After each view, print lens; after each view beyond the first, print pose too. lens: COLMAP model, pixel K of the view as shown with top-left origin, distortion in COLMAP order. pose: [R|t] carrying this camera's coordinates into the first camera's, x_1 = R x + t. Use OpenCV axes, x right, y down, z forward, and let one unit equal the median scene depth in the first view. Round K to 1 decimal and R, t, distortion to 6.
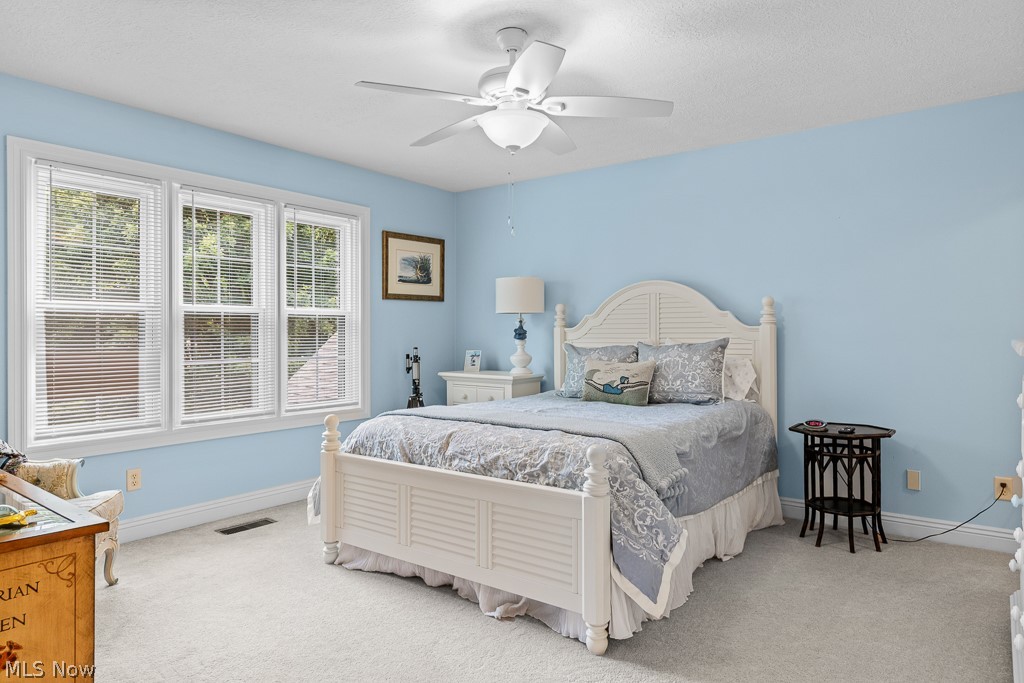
lens RADIAL K [[639.6, 0, 512.9], [0, 639.6, 337.6], [0, 0, 1]] dist [-0.003213, -0.000154]
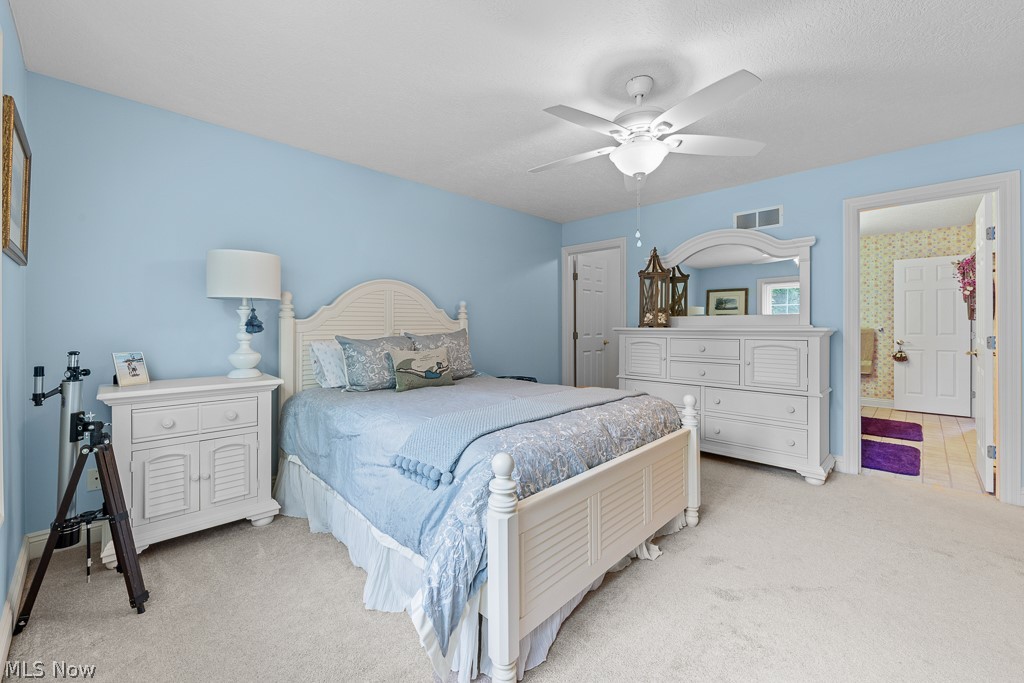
lens RADIAL K [[406.1, 0, 525.9], [0, 406.1, 324.8], [0, 0, 1]] dist [-0.001452, -0.000312]
pose [[0.129444, 0.004464, 0.991577, -0.536328], [0.008214, 0.999951, -0.005574, -0.001945], [-0.991553, 0.008866, 0.129401, 0.737148]]
